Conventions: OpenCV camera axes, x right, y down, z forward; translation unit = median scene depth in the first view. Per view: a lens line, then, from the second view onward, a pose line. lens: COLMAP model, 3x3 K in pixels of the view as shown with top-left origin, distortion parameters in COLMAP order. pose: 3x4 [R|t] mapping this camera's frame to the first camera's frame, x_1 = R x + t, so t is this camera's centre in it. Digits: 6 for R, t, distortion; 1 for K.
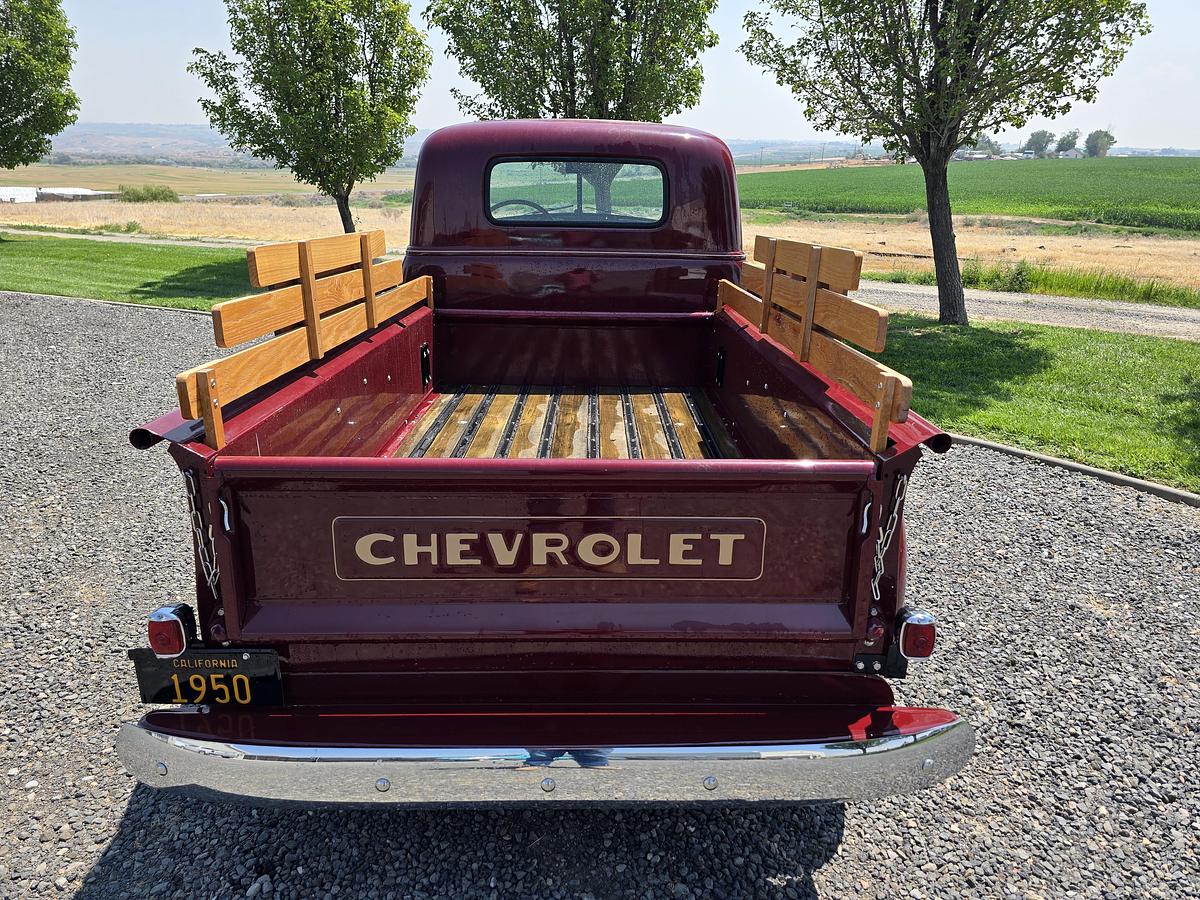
lens RADIAL K [[838.9, 0, 604.1], [0, 838.9, 442.9], [0, 0, 1]] dist [0.064252, -0.065271]
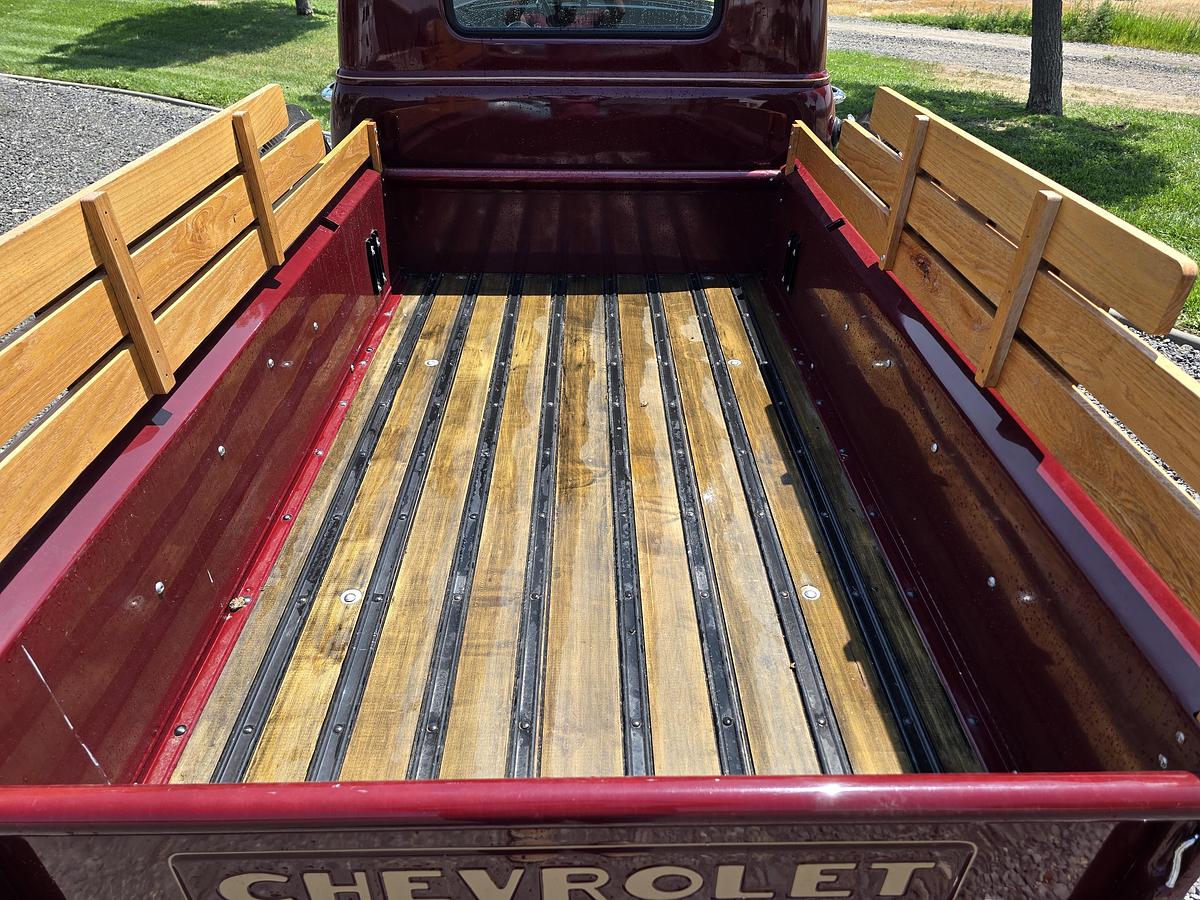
lens RADIAL K [[820.6, 0, 600.0], [0, 820.6, 450.0], [0, 0, 1]] dist [0.042475, -0.039629]
pose [[0.999967, -0.007917, -0.001830, -0.022210], [0.008097, 0.951761, 0.306734, -0.153409], [-0.000687, -0.306739, 0.951794, 0.285021]]
